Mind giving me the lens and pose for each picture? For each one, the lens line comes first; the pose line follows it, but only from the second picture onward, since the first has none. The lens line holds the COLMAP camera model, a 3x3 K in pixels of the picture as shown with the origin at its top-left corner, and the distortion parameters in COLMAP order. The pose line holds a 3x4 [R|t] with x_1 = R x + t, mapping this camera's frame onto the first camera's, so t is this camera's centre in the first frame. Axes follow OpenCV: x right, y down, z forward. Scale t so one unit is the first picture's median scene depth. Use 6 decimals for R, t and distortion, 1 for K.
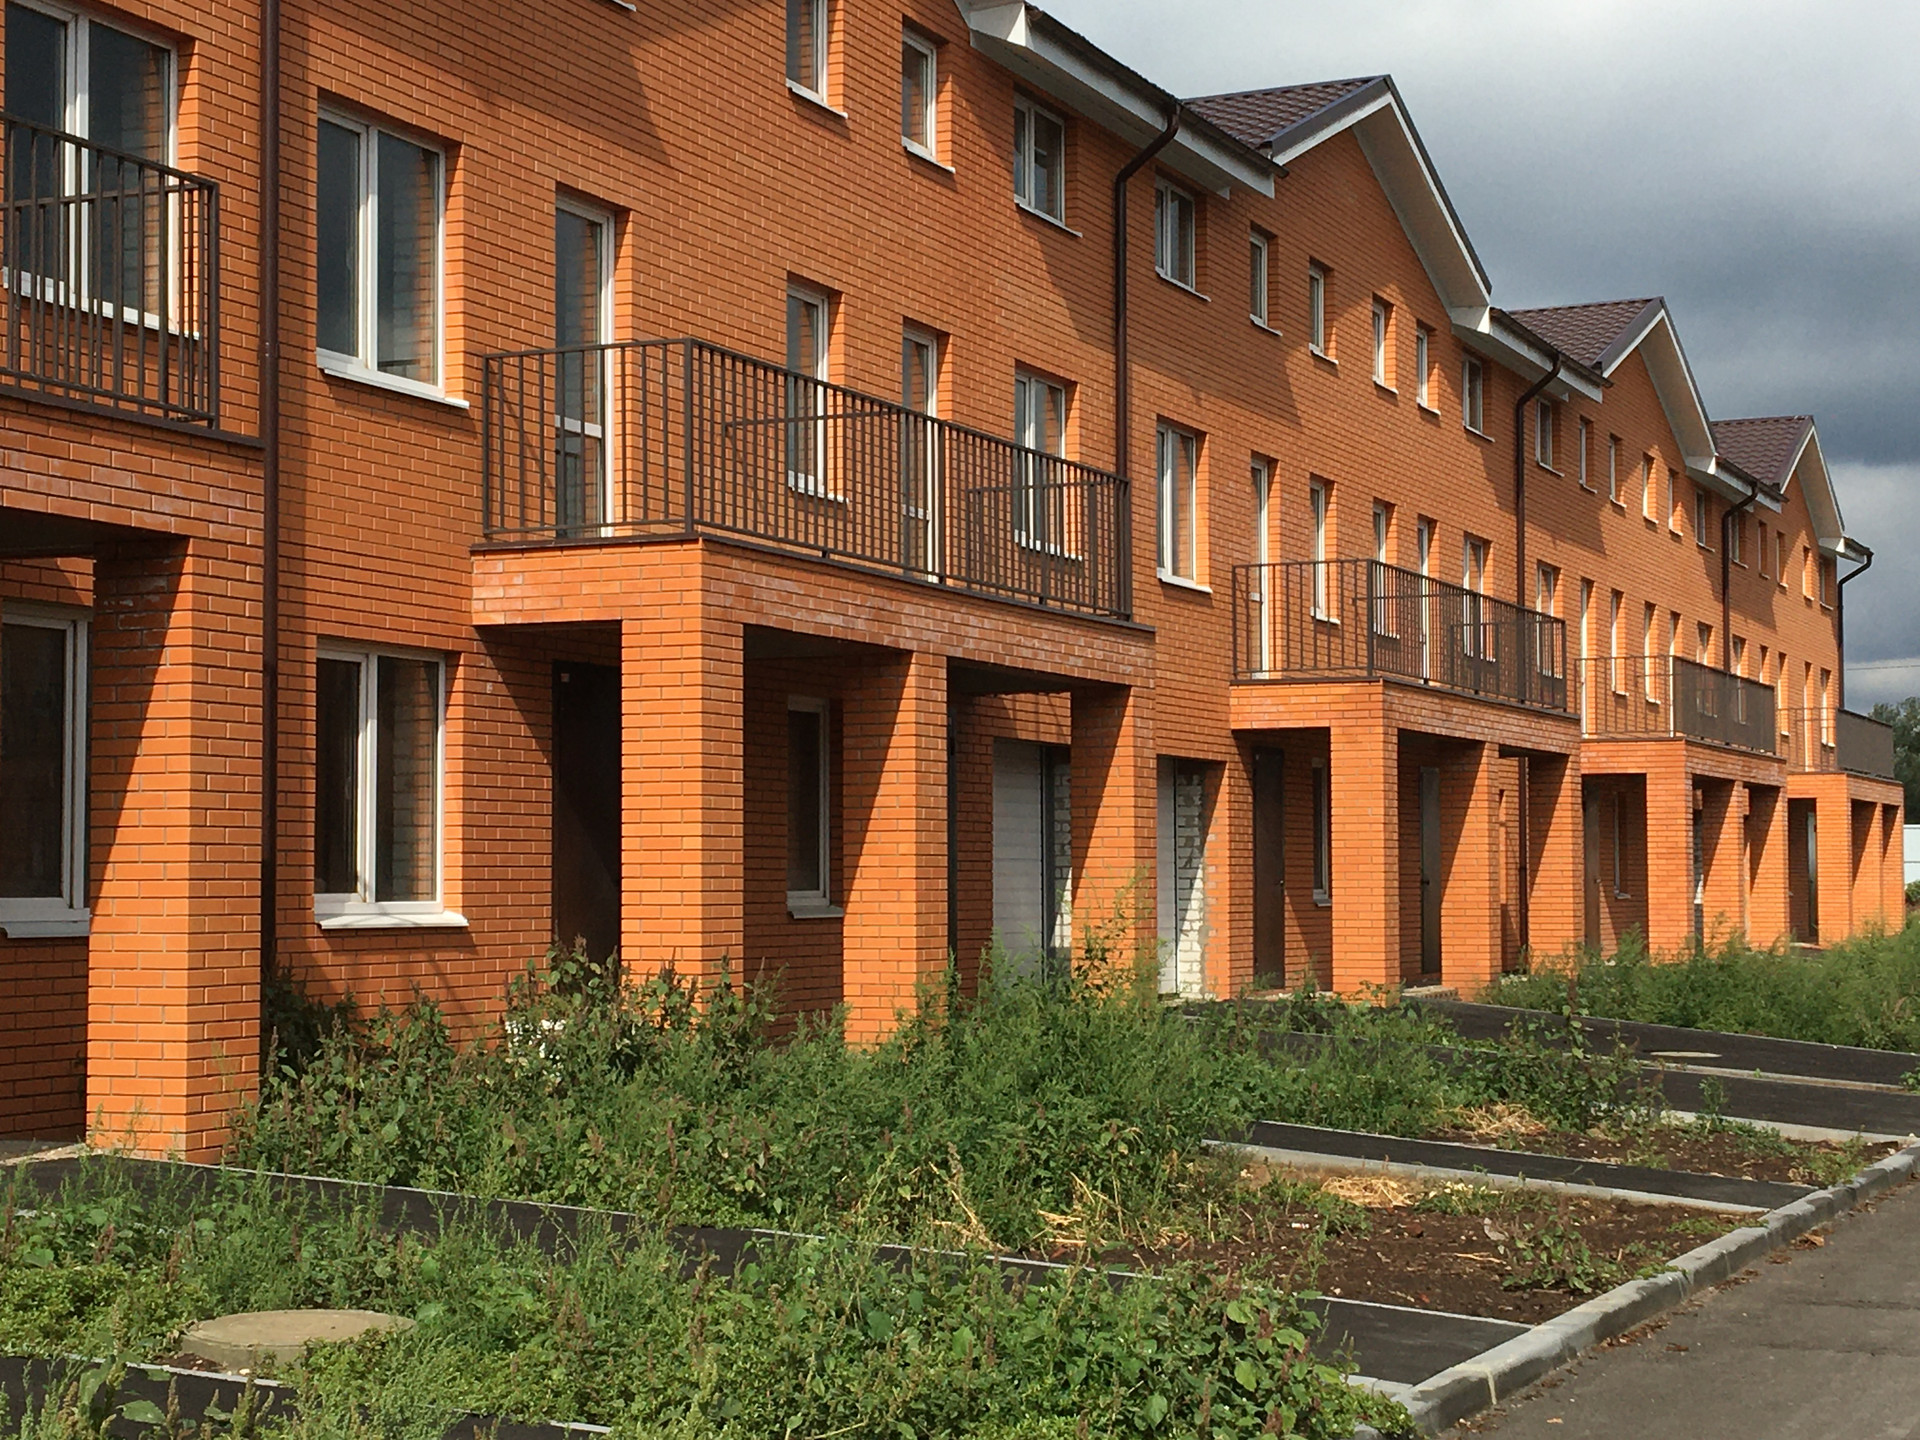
lens RADIAL K [[3178.6, 0, 913.0], [0, 3178.6, 728.5], [0, 0, 1]] dist [0.089588, 0.026534]
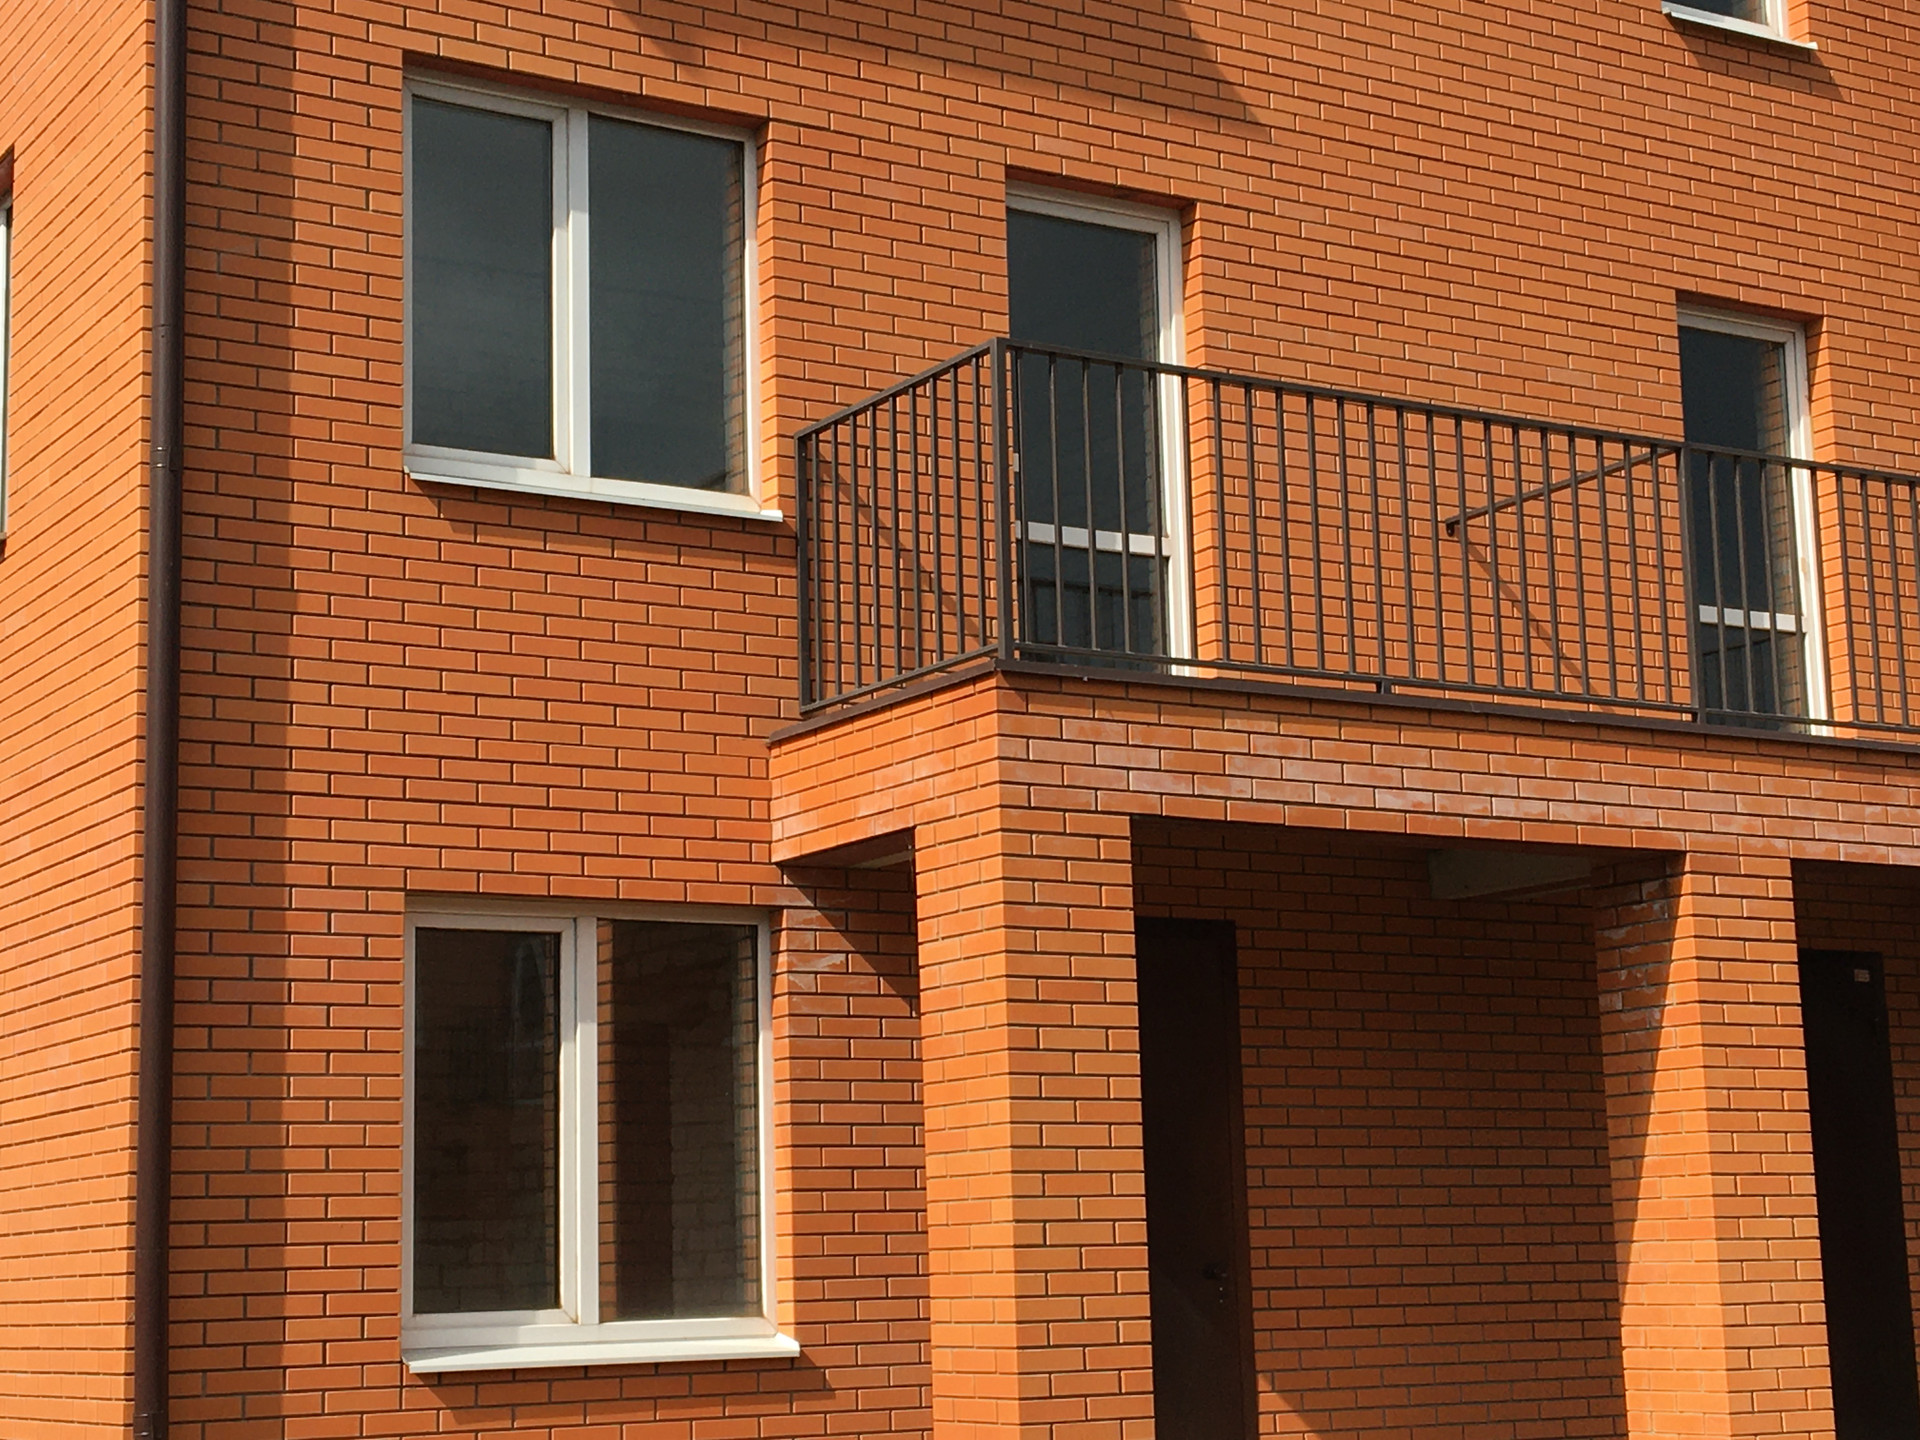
lens RADIAL K [[3178.6, 0, 913.0], [0, 3178.6, 728.5], [0, 0, 1]] dist [0.089588, 0.026534]
pose [[0.824412, -0.114210, -0.554347, 0.209108], [0.049728, 0.990258, -0.130065, 0.021498], [0.563801, 0.079660, 0.822060, 0.463105]]
